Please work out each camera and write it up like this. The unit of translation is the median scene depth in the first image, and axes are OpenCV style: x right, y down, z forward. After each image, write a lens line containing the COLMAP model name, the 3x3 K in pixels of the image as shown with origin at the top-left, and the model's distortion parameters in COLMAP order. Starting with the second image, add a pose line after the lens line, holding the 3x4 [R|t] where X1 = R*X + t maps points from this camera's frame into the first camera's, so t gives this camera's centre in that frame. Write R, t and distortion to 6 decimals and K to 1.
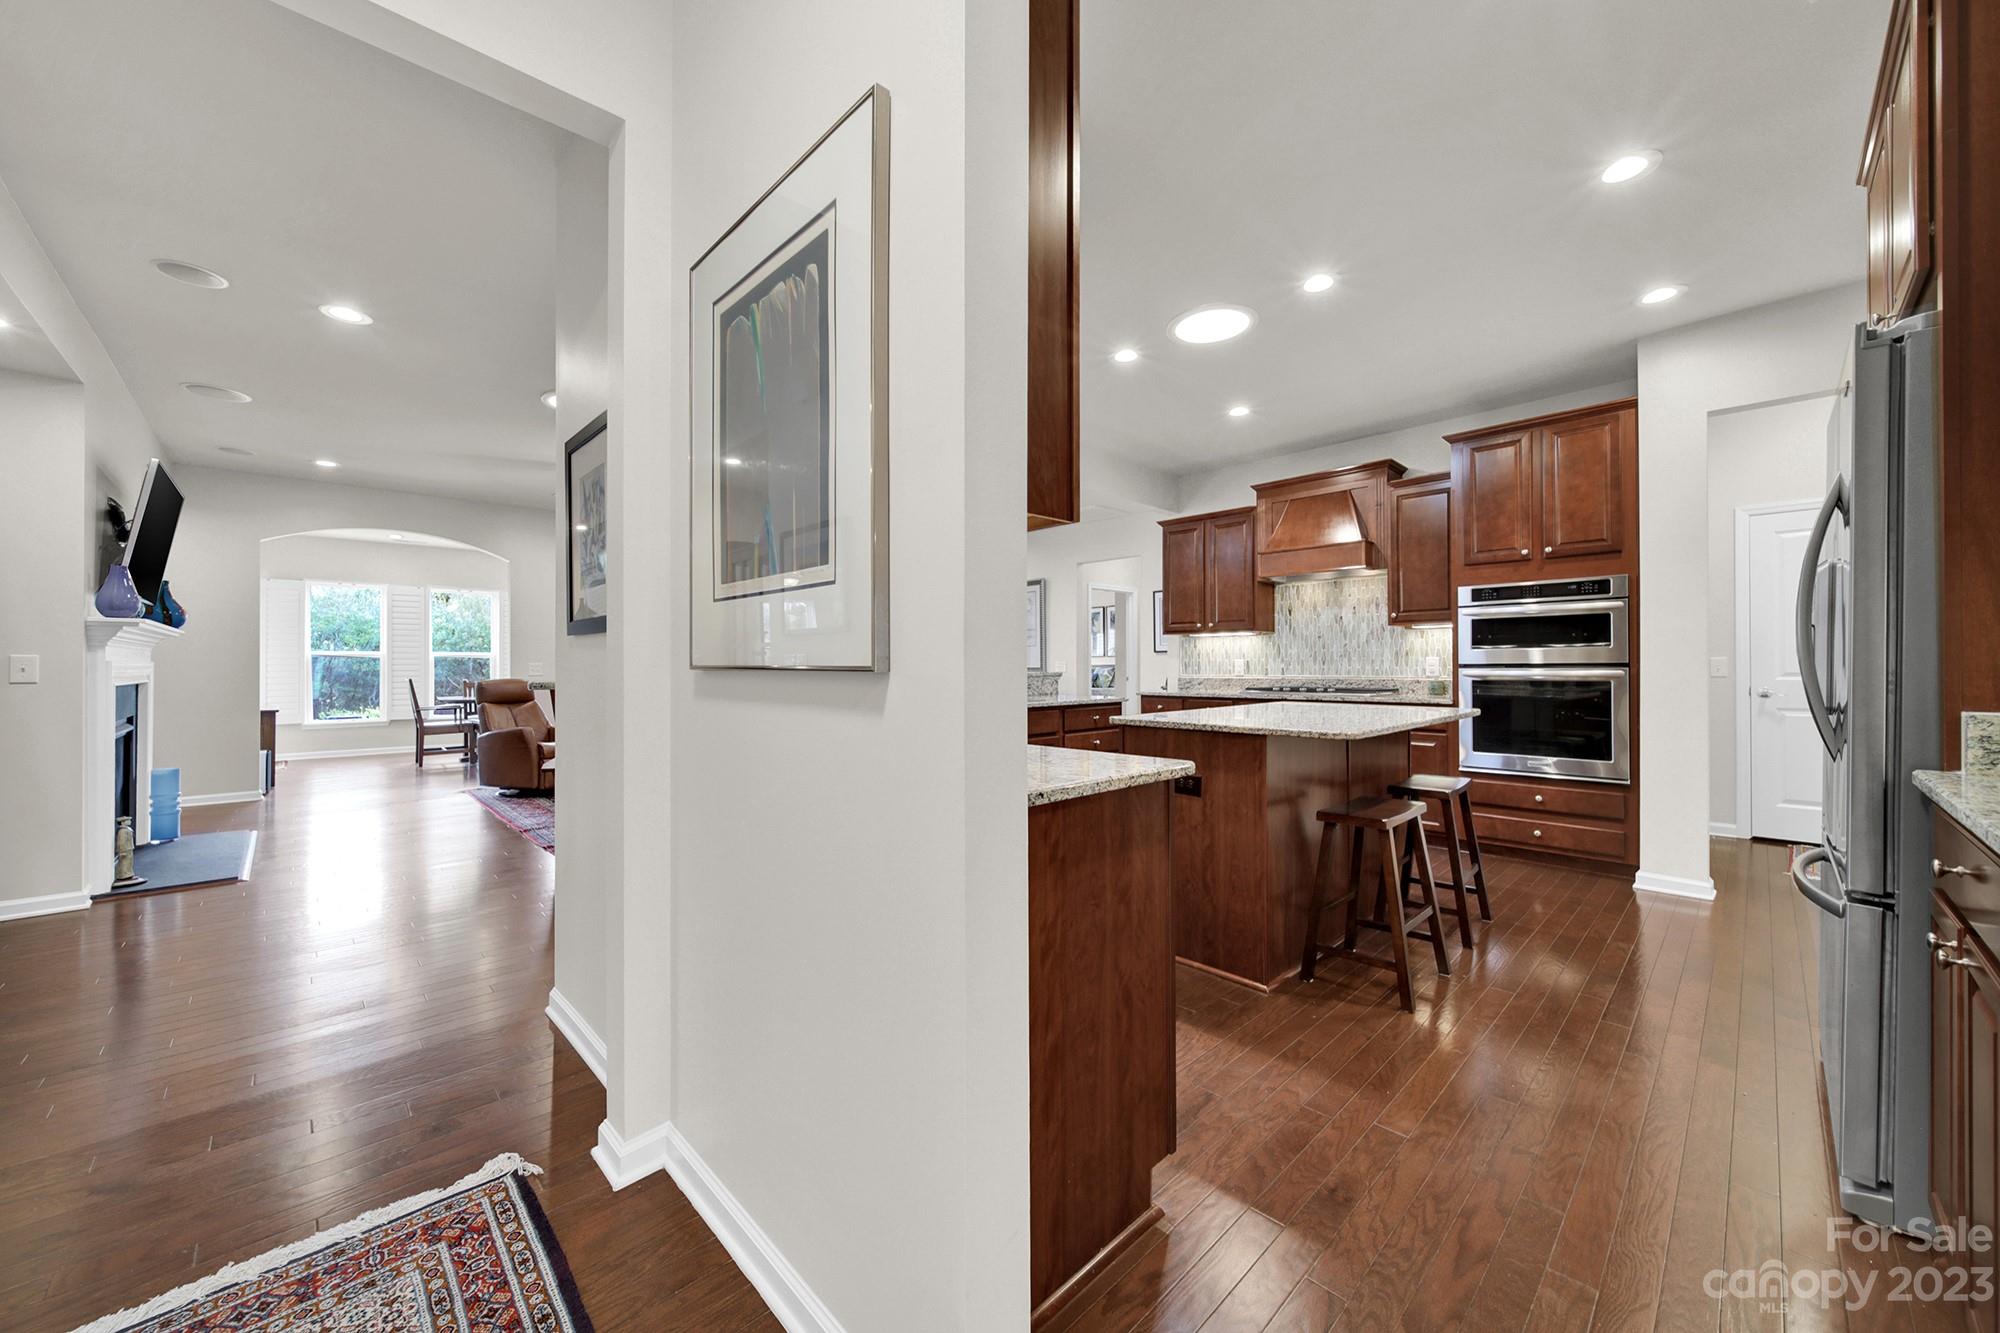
lens RADIAL K [[730.8, 0, 1005.9], [0, 730.8, 670.0], [0, 0, 1]] dist [-0.006611, -0.000649]
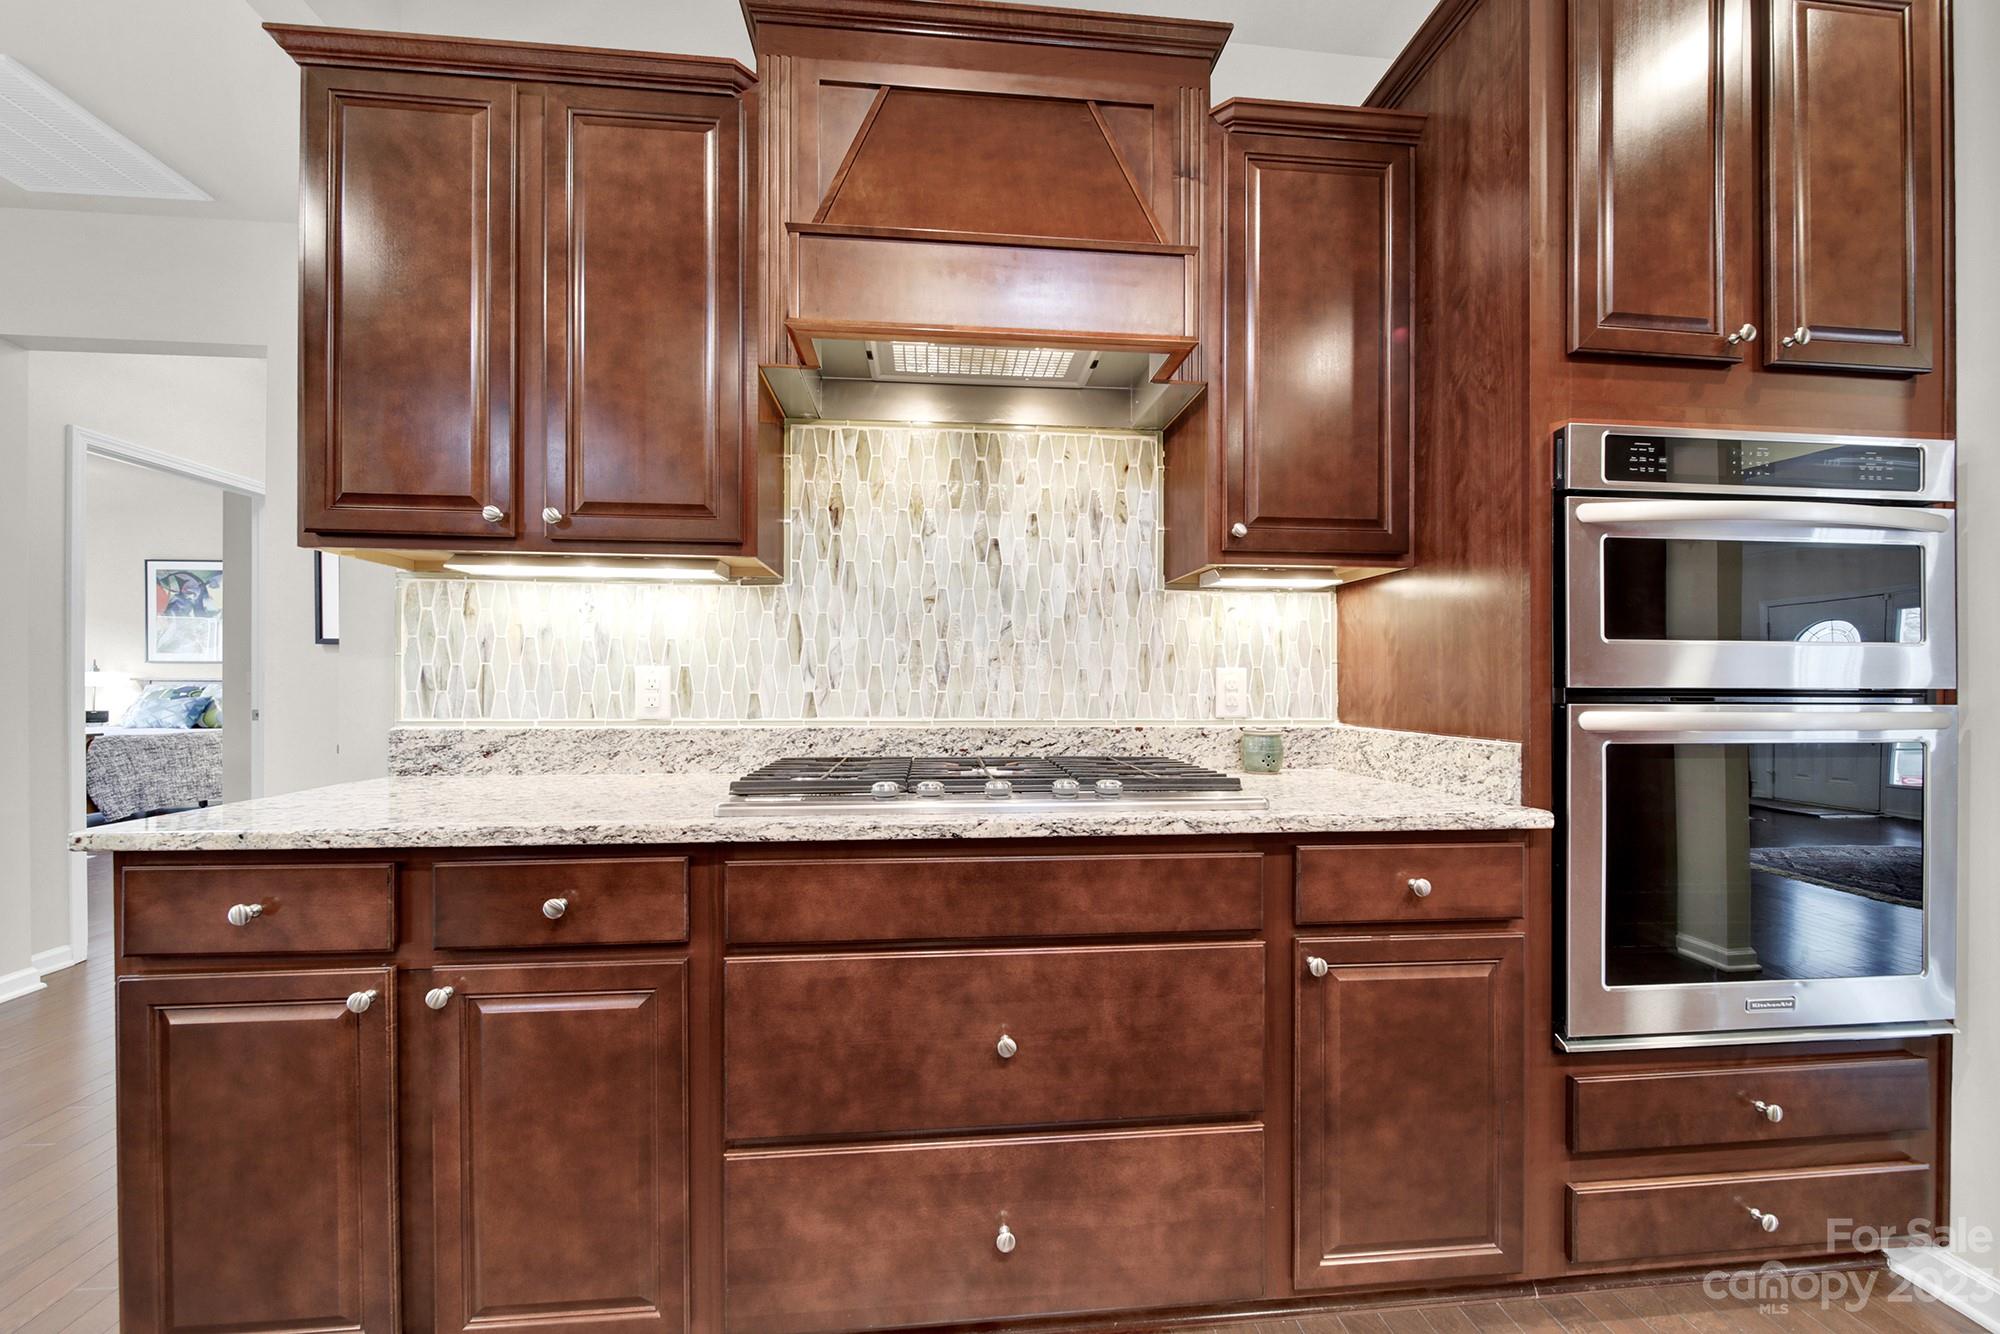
lens RADIAL K [[730.8, 0, 1007.2], [0, 730.8, 682.9], [0, 0, 1]] dist [-0.006611, -0.000649]
pose [[0.623296, 0.003384, 0.781979, 0.192835], [-0.002051, 0.999994, -0.002693, -0.006918], [-0.781984, 0.000075, 0.623299, 0.754781]]
